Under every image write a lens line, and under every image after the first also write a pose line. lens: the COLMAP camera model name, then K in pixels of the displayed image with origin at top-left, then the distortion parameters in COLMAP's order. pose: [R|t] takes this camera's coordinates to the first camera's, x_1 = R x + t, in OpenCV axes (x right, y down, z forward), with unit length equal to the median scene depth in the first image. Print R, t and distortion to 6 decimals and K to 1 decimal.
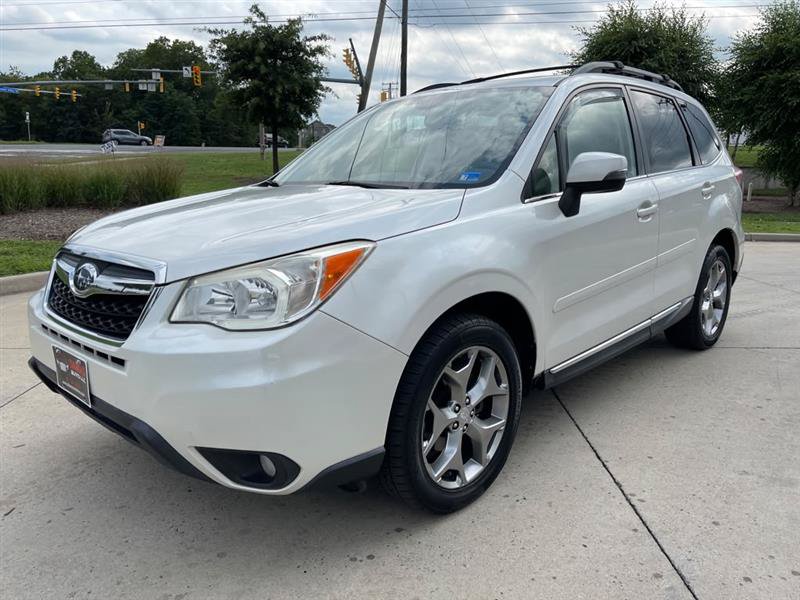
lens RADIAL K [[606.9, 0, 396.8], [0, 606.9, 293.2], [0, 0, 1]] dist [0.075058, -0.113003]
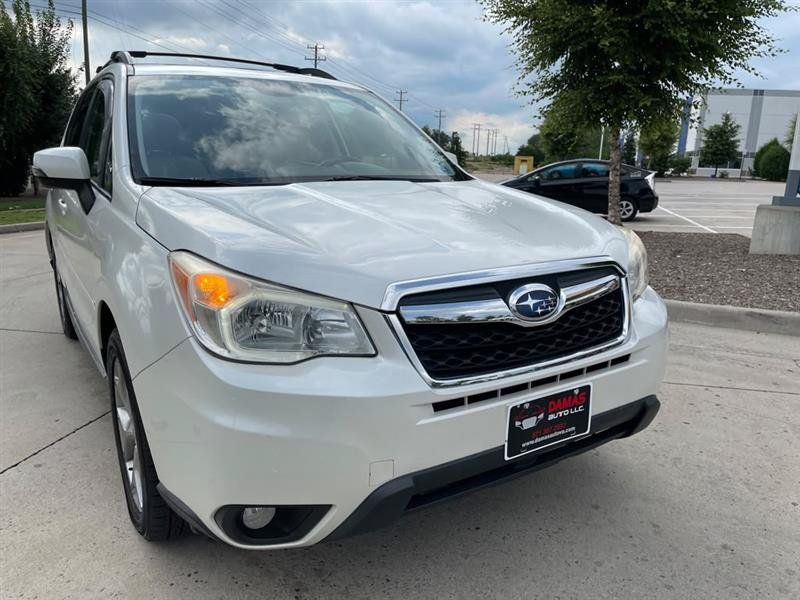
lens RADIAL K [[606.9, 0, 404.8], [0, 606.9, 307.3], [0, 0, 1]] dist [0.075058, -0.113003]
pose [[0.232065, -0.223861, 0.946590, -0.990157], [0.184838, 0.965574, 0.183036, -0.148672], [-0.954977, 0.132490, 0.265454, 0.719570]]
